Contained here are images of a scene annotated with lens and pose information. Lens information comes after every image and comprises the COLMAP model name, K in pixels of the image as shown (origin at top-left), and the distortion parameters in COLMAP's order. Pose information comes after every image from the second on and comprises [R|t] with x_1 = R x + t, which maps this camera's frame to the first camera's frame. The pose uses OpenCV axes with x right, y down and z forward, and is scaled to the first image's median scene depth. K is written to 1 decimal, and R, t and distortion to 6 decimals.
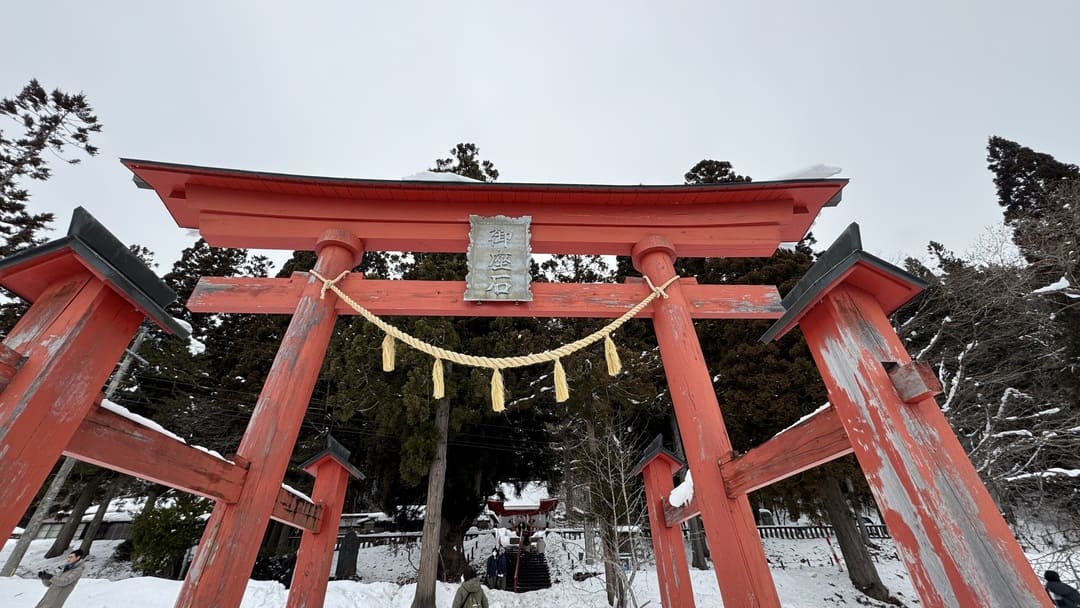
lens RADIAL K [[418.8, 0, 540.0], [0, 418.8, 304.0], [0, 0, 1]] dist [0.001289, 0.000150]
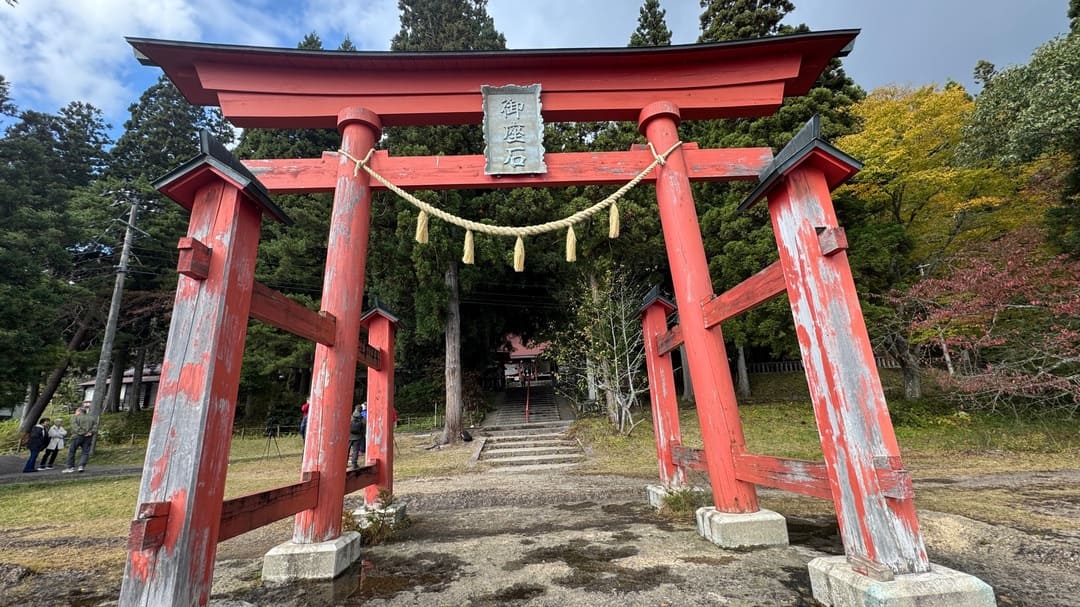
lens RADIAL K [[470.5, 0, 540.0], [0, 470.5, 303.5], [0, 0, 1]] dist [0.019912, -0.000085]
pose [[0.999212, -0.038333, 0.010290, -0.062667], [0.032946, 0.945633, 0.323561, -0.085682], [-0.022134, -0.322967, 0.946151, -0.290110]]
